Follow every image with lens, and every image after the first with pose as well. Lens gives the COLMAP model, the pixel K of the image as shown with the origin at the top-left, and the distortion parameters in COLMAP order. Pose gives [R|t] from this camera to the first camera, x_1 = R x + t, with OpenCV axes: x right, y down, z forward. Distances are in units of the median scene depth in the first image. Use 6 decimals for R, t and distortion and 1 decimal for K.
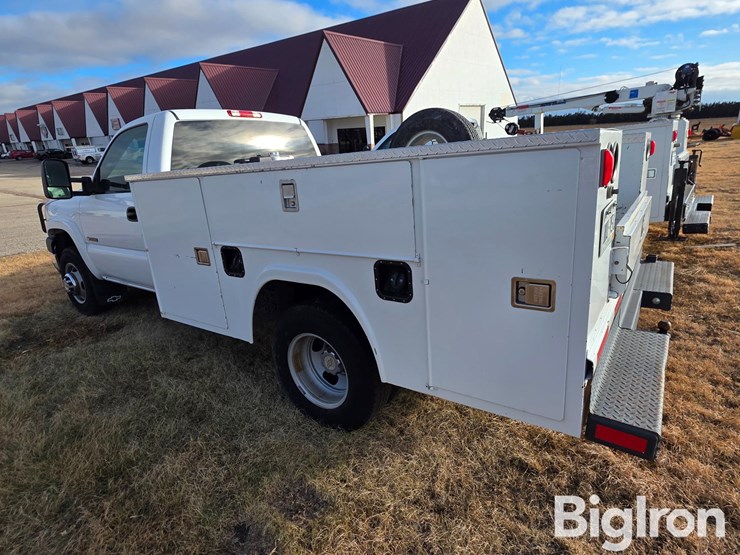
lens RADIAL K [[432.4, 0, 381.1], [0, 432.4, 281.0], [0, 0, 1]] dist [0.004074, -0.001806]
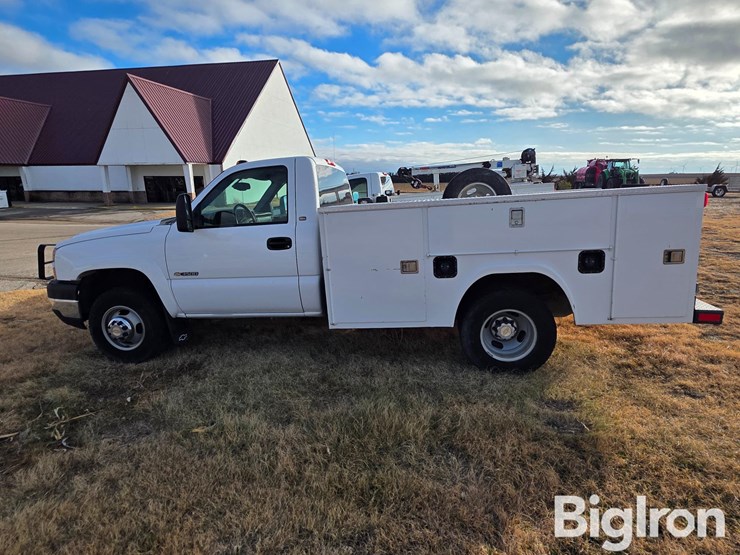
lens RADIAL K [[432.4, 0, 381.1], [0, 432.4, 281.0], [0, 0, 1]] dist [0.004074, -0.001806]
pose [[0.871274, -0.066629, 0.486254, -0.136072], [0.123011, 0.988765, -0.084925, 0.010457], [-0.475132, 0.133807, 0.869681, -0.012217]]
